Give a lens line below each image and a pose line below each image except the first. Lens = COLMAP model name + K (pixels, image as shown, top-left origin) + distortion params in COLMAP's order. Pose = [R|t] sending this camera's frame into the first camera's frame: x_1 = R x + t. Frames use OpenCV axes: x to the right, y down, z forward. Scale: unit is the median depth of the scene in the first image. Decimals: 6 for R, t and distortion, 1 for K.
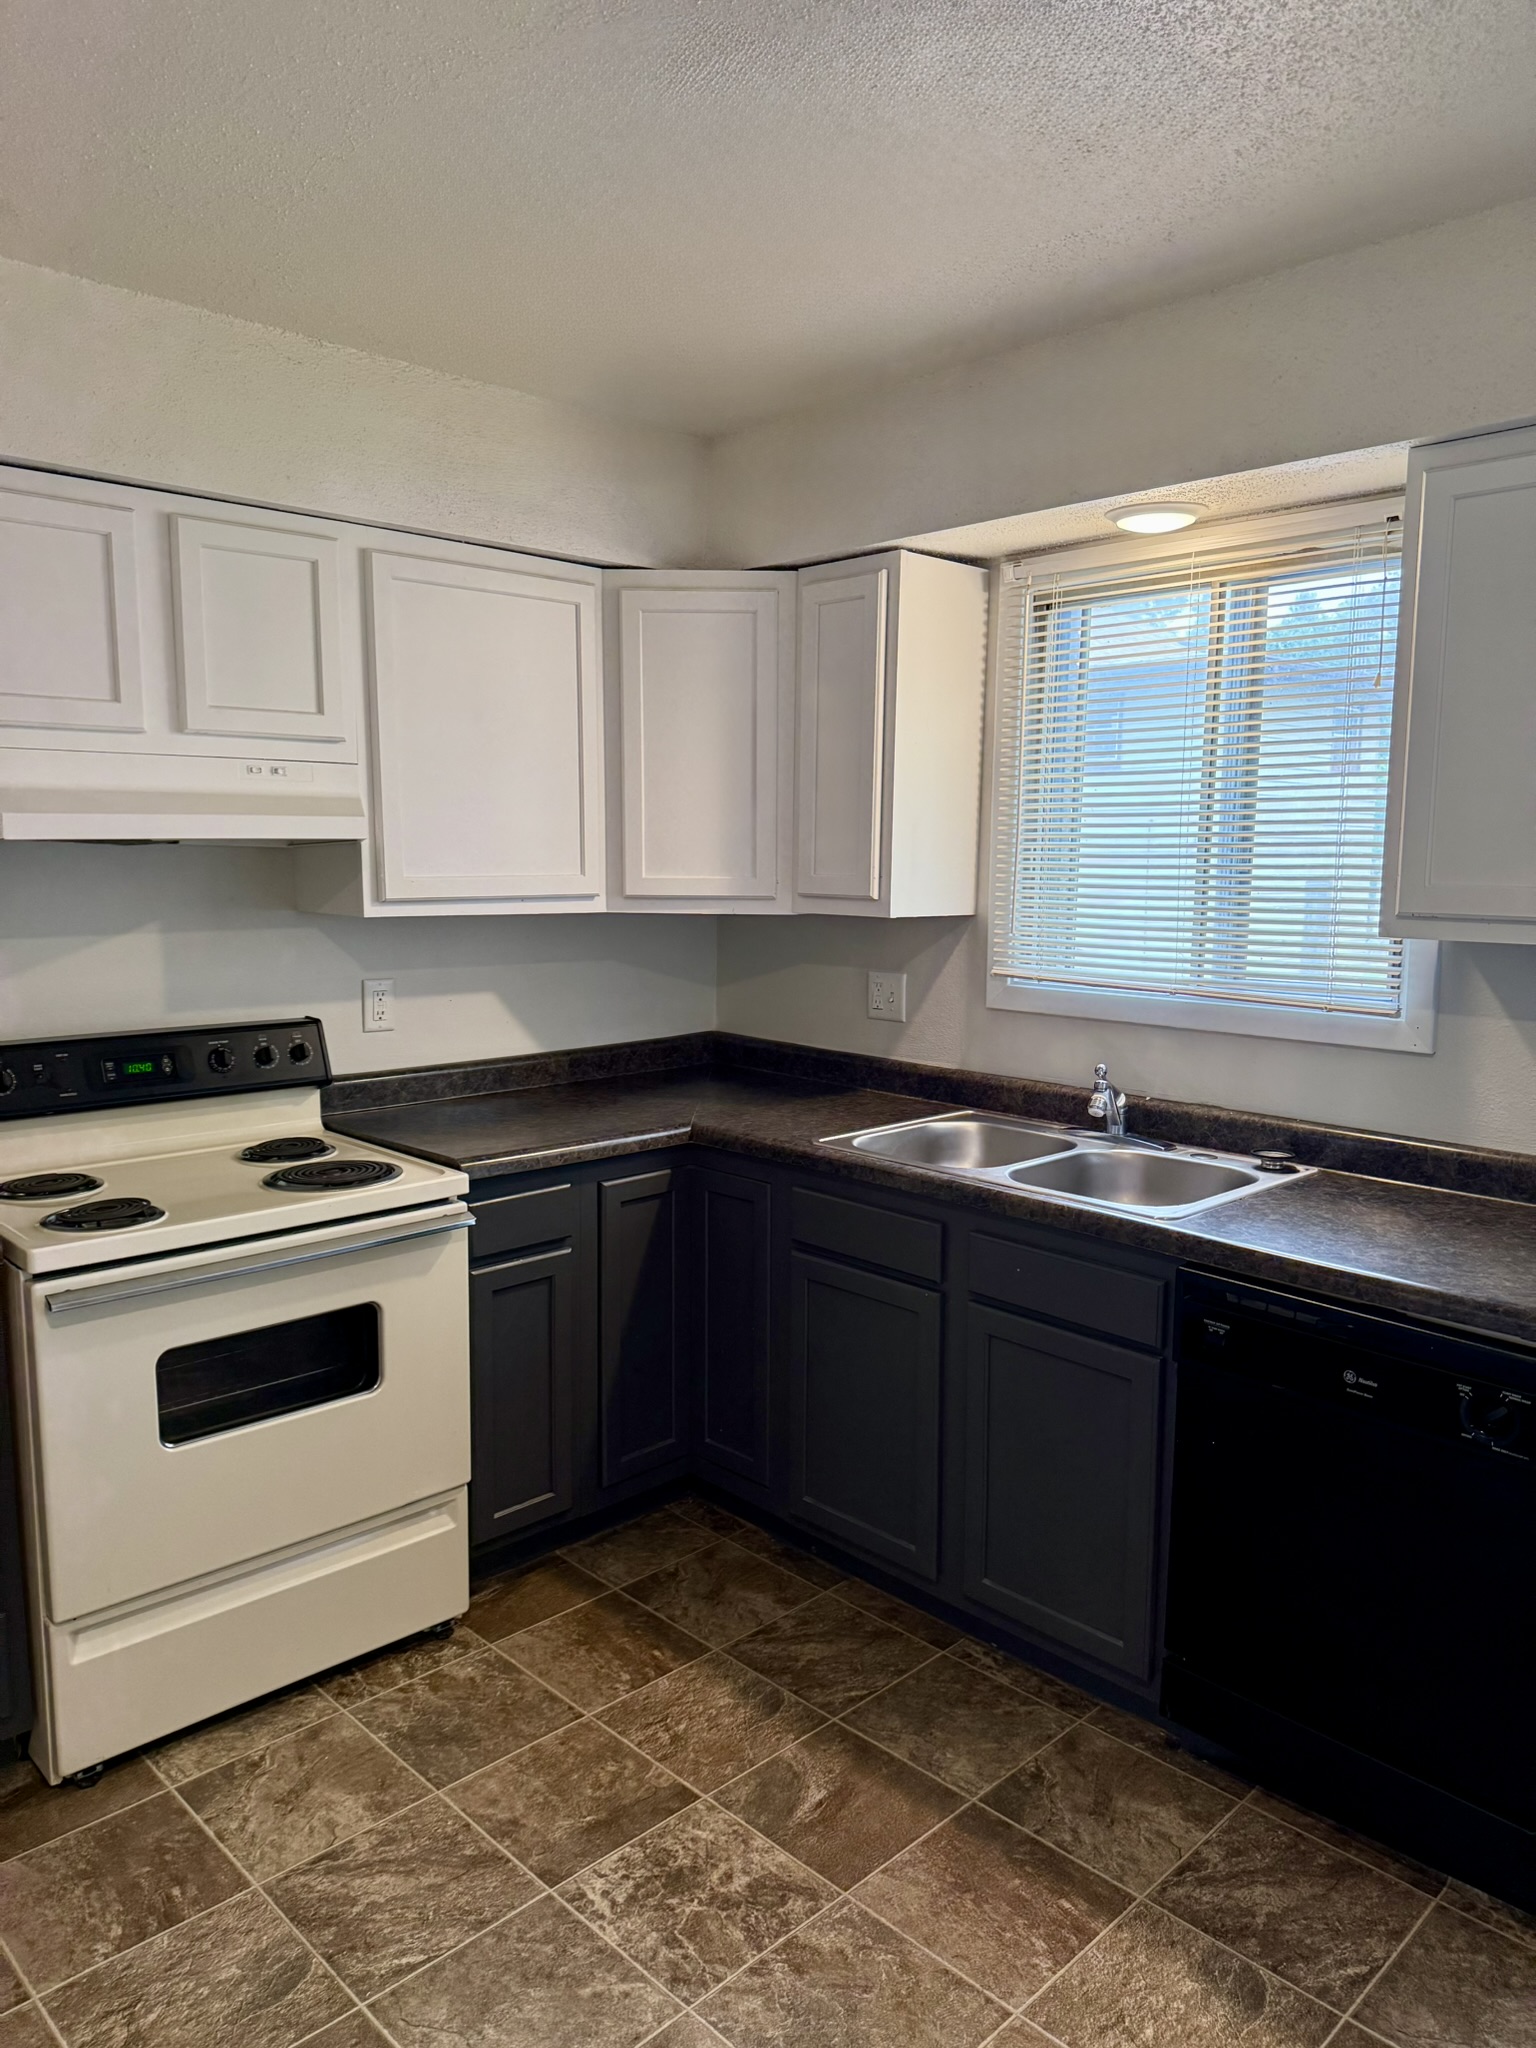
lens RADIAL K [[1435.1, 0, 780.1], [0, 1435.1, 1019.4], [0, 0, 1]] dist [-0.006487, -0.003512]
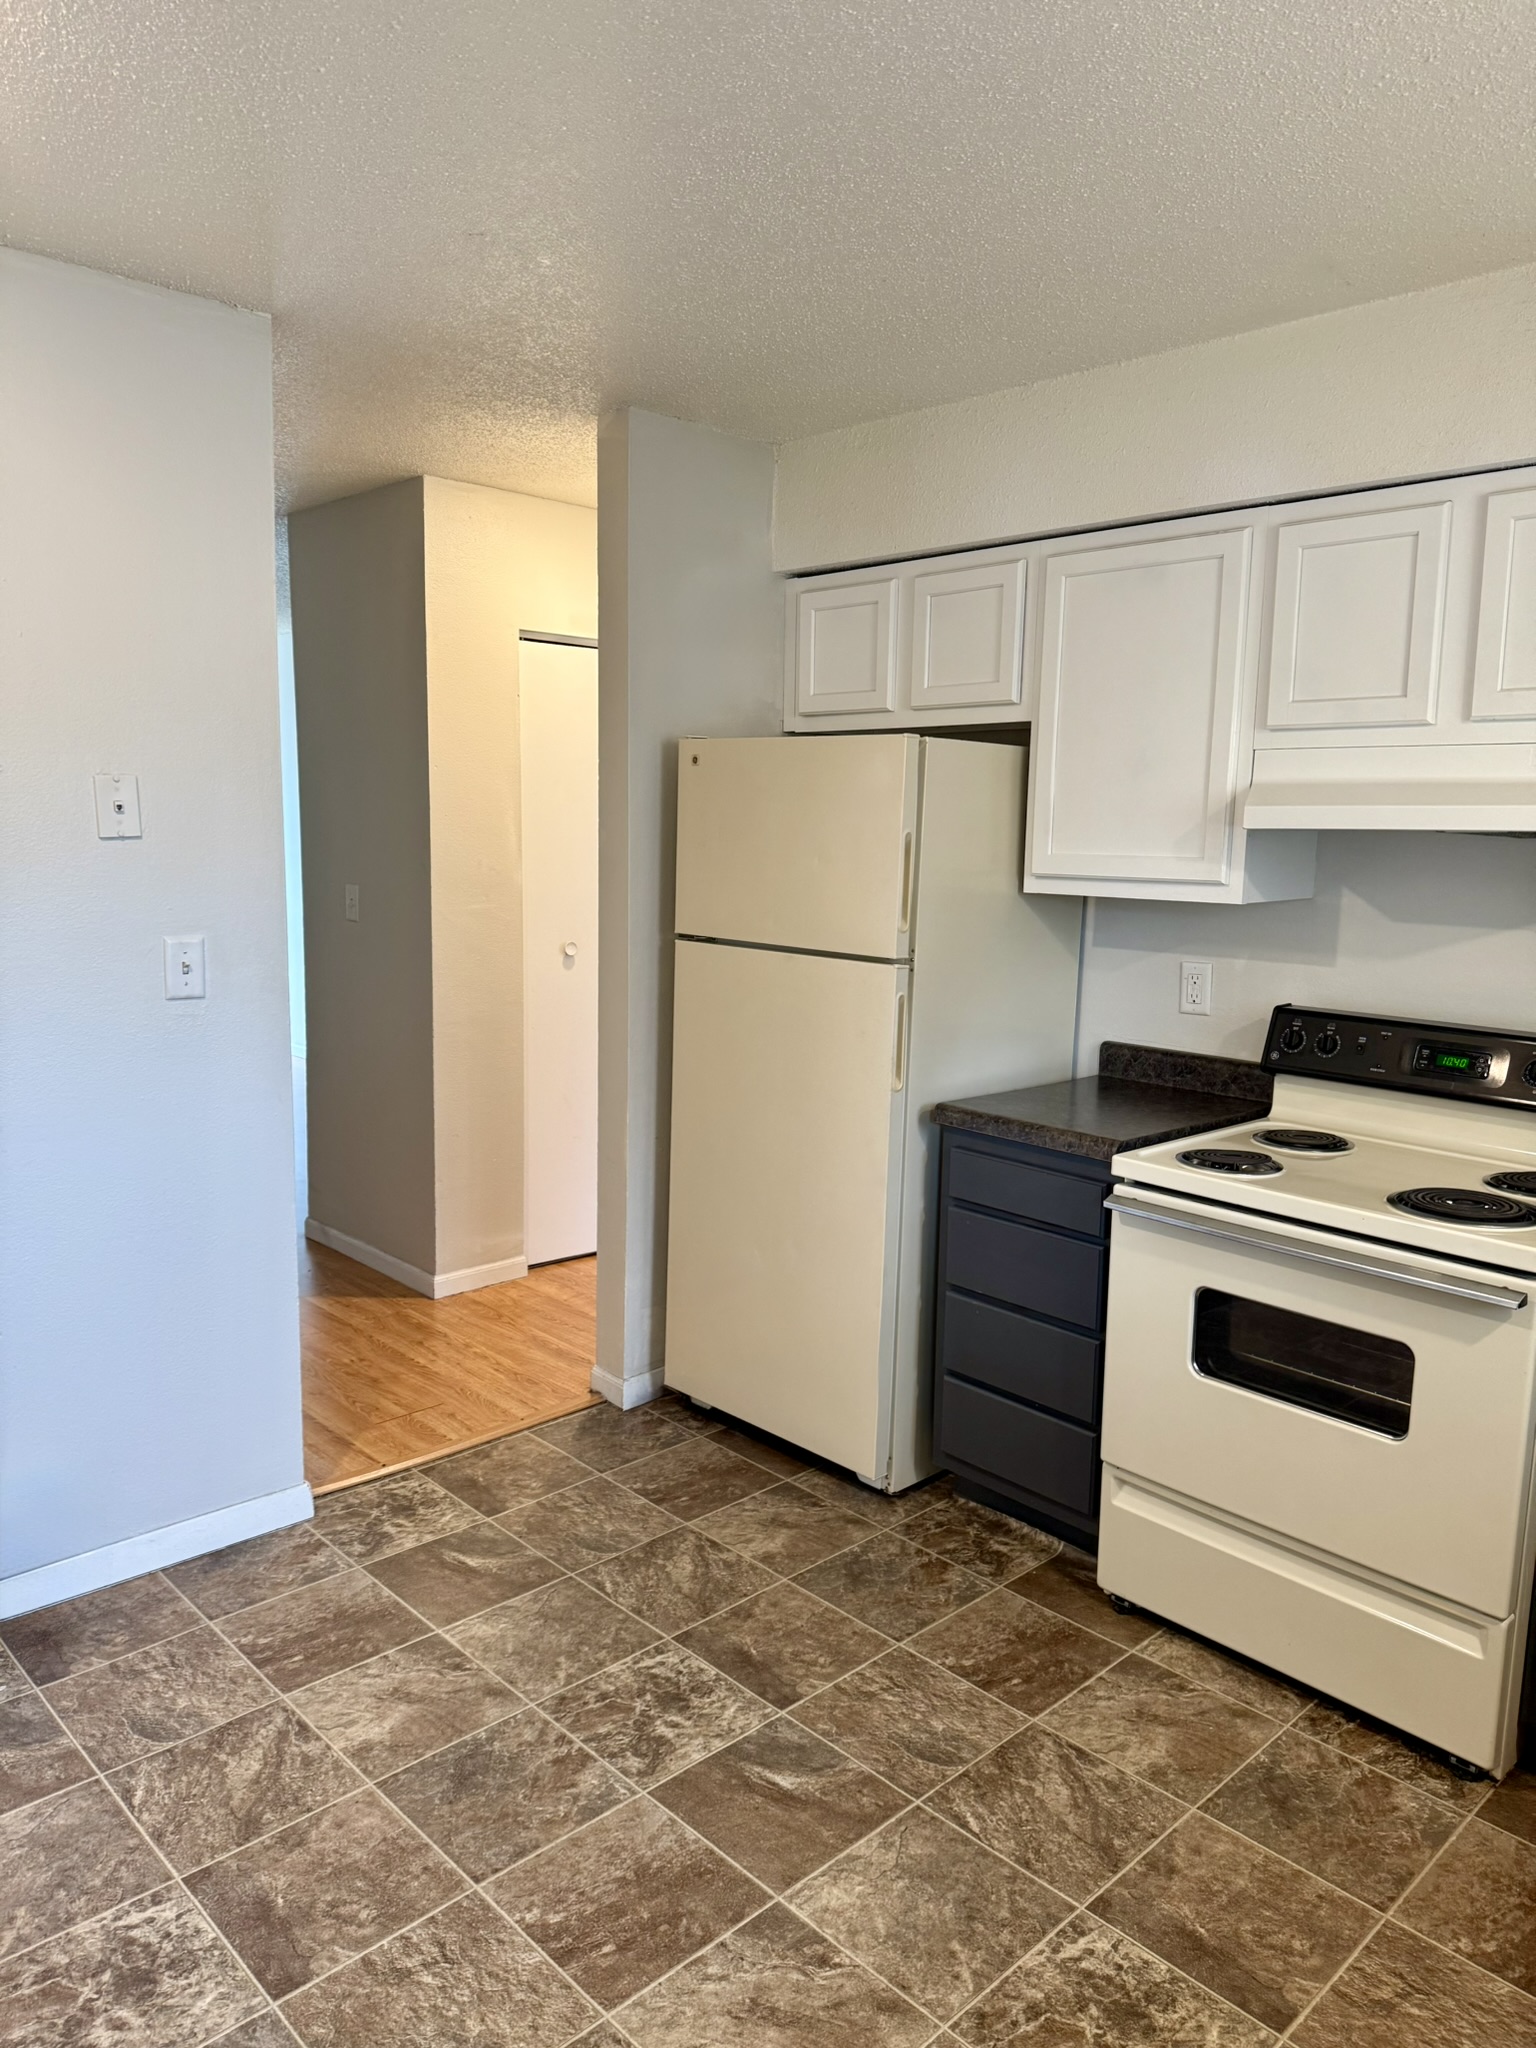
lens RADIAL K [[1435.1, 0, 780.0], [0, 1435.1, 1033.0], [0, 0, 1]] dist [-0.006487, -0.003512]
pose [[0.006161, 0.147865, -0.988988, 0.714811], [-0.149522, 0.978025, 0.145295, -0.082573], [0.988739, 0.146980, 0.028135, 0.687337]]
